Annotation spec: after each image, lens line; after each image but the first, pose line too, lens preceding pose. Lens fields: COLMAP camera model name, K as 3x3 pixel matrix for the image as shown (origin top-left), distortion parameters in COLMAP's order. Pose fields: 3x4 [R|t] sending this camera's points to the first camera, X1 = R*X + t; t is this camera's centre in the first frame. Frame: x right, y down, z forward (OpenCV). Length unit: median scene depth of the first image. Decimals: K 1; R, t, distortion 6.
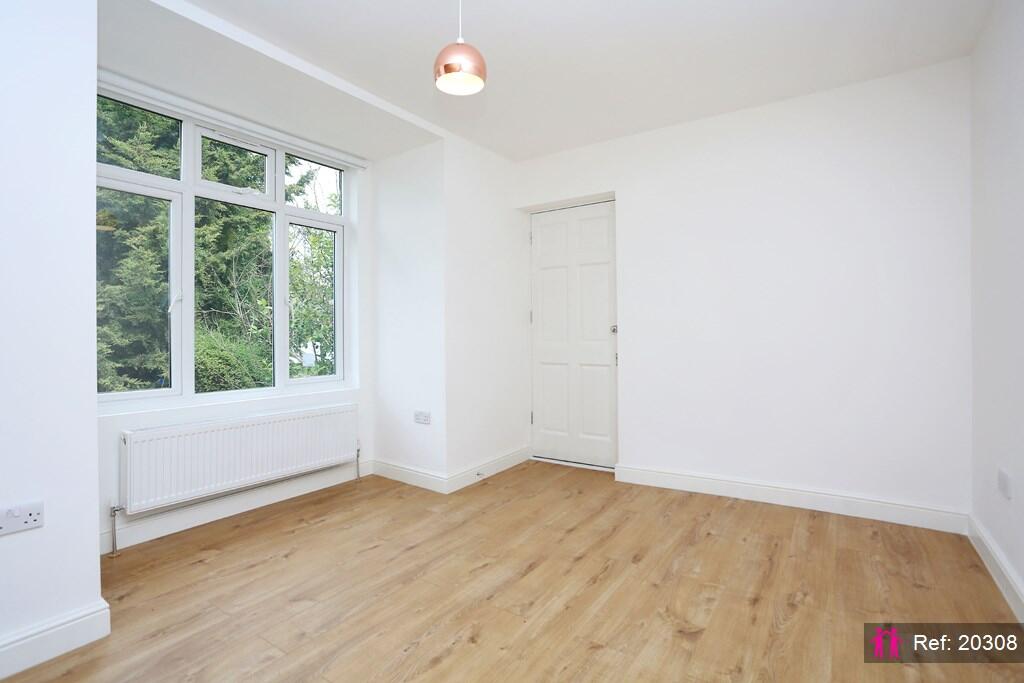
lens RADIAL K [[500.2, 0, 508.6], [0, 500.2, 335.9], [0, 0, 1]] dist [-0.075948, 0.028633]
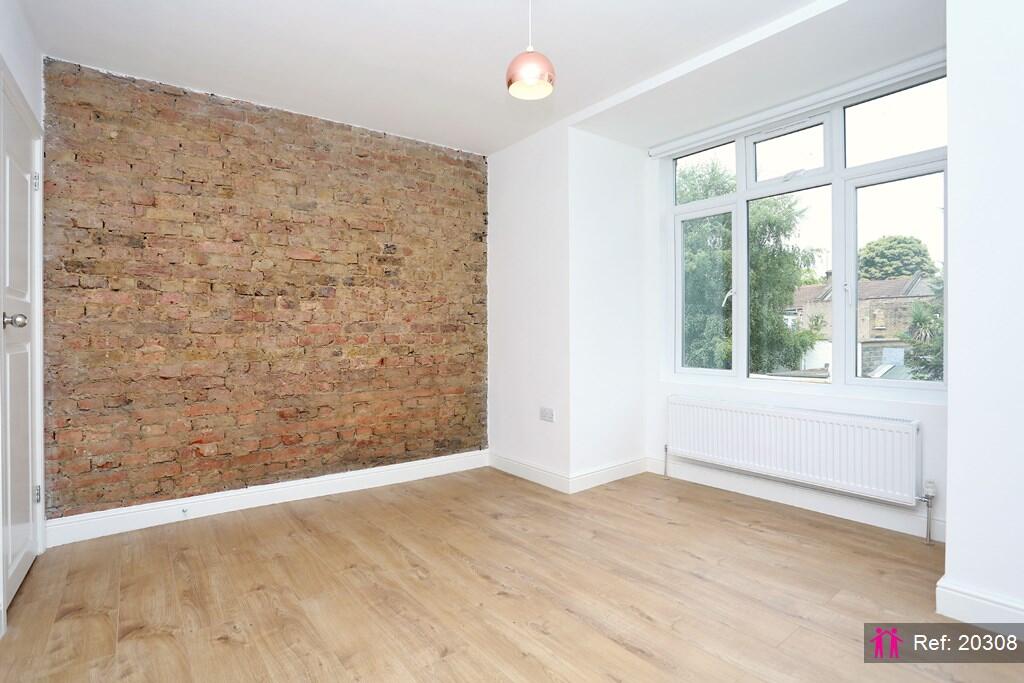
lens RADIAL K [[504.4, 0, 502.4], [0, 504.4, 333.8], [0, 0, 1]] dist [-0.073160, 0.026612]
pose [[-0.318584, 0.012059, -0.947818, 0.778804], [0.003259, 0.999927, 0.011626, 0.003705], [0.947889, 0.000615, -0.318600, 1.050412]]
